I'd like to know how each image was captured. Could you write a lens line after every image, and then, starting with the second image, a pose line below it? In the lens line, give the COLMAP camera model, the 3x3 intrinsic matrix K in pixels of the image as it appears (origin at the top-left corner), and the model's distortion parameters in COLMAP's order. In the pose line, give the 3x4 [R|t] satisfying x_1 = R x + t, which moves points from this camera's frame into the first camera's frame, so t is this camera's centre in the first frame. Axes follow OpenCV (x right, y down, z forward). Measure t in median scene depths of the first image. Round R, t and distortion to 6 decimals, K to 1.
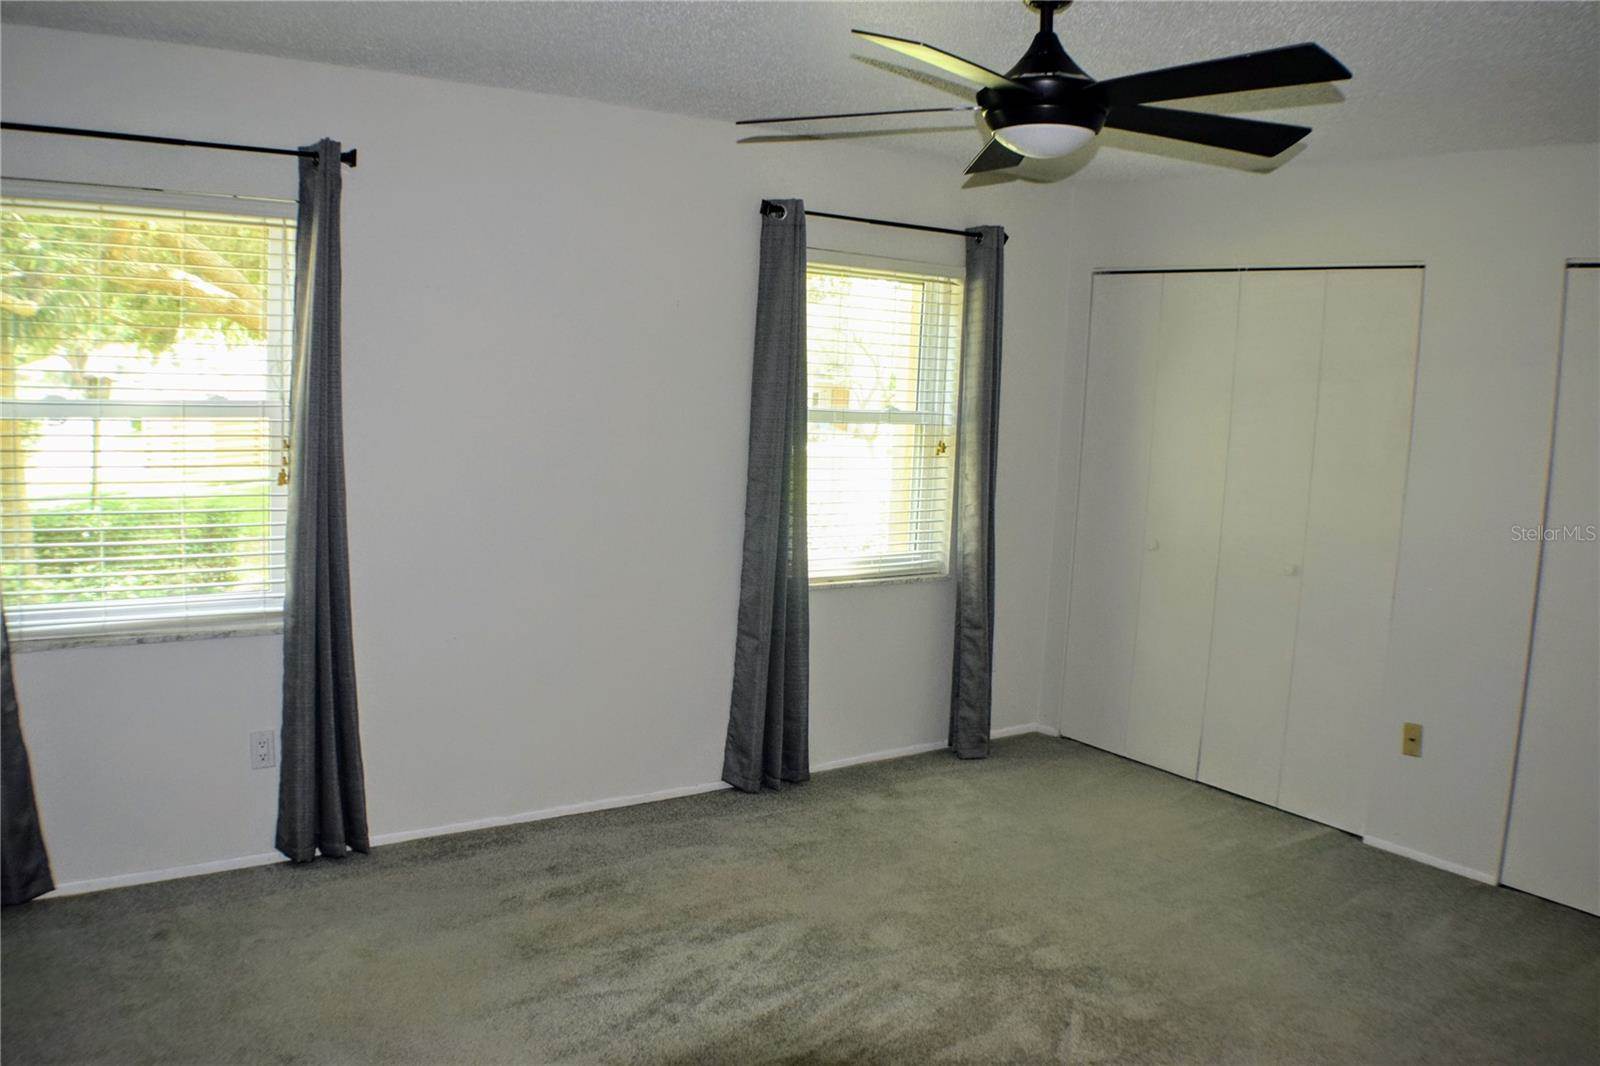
lens RADIAL K [[1262.4, 0, 800.0], [0, 1262.4, 533.0], [0, 0, 1]] dist [-0.118704, 0.005782]
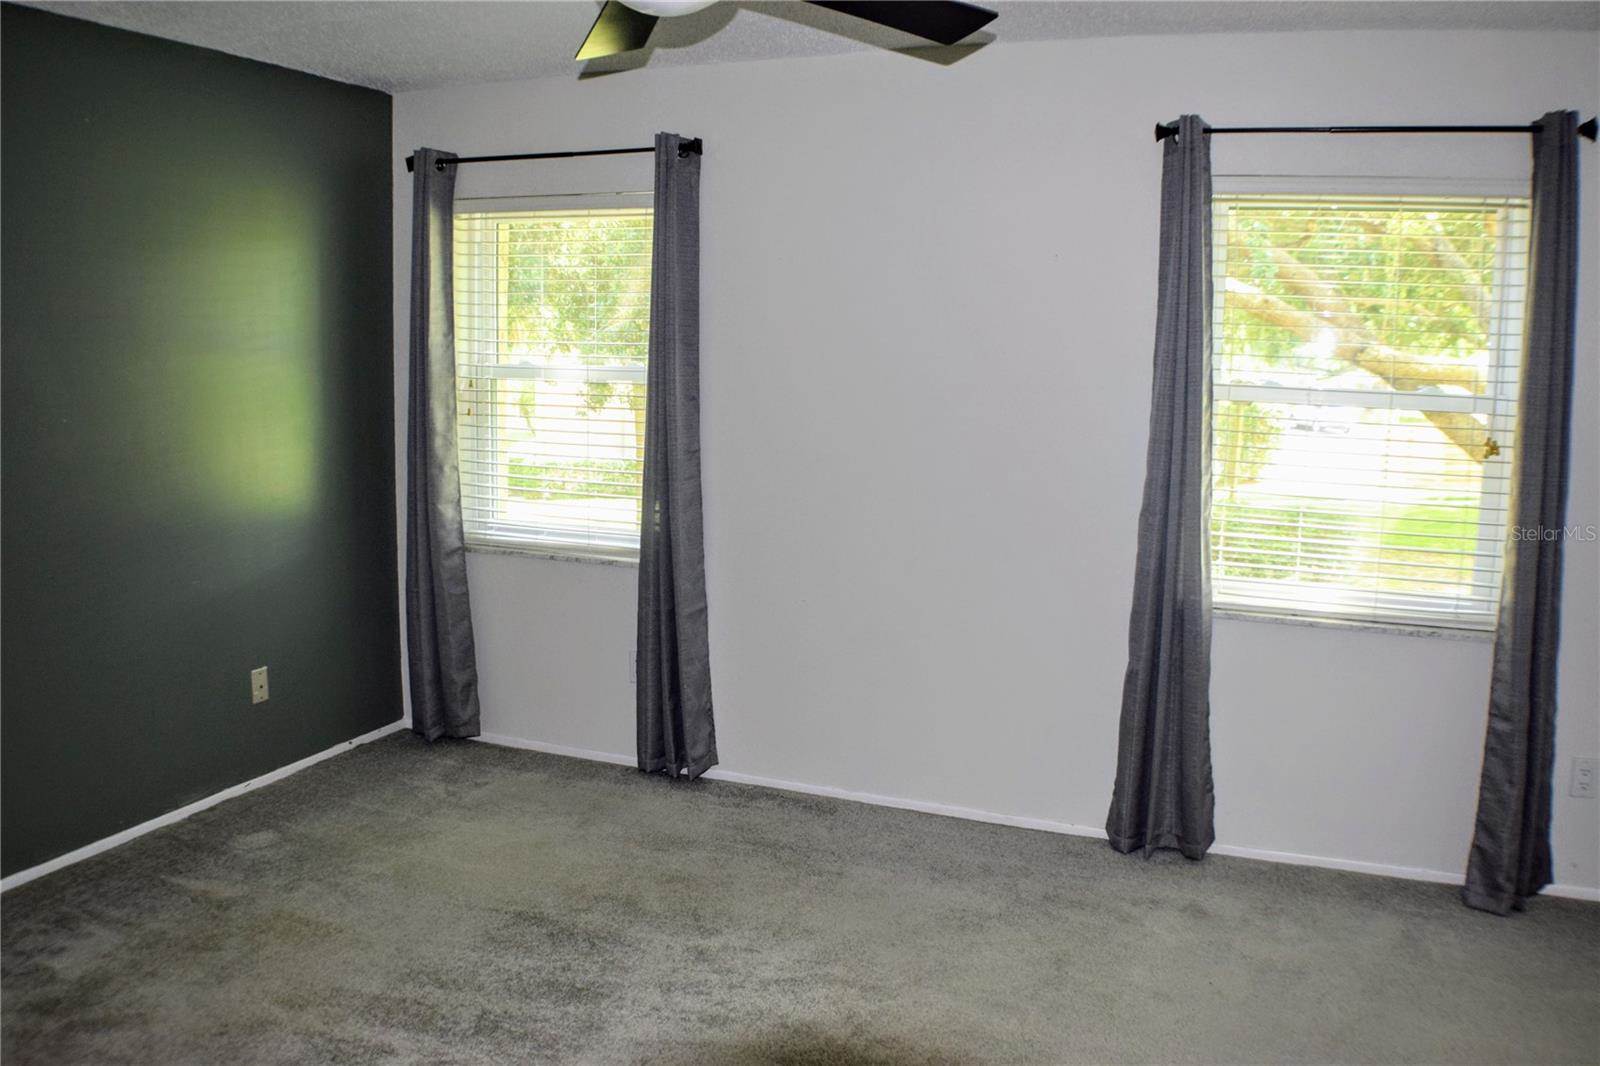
lens RADIAL K [[1262.4, 0, 800.0], [0, 1262.4, 533.0], [0, 0, 1]] dist [-0.118704, 0.005782]
pose [[0.561935, 0.094018, -0.821821, 0.510821], [-0.100615, 0.993911, 0.044908, -0.015964], [0.821040, 0.057452, 0.567973, 0.367922]]
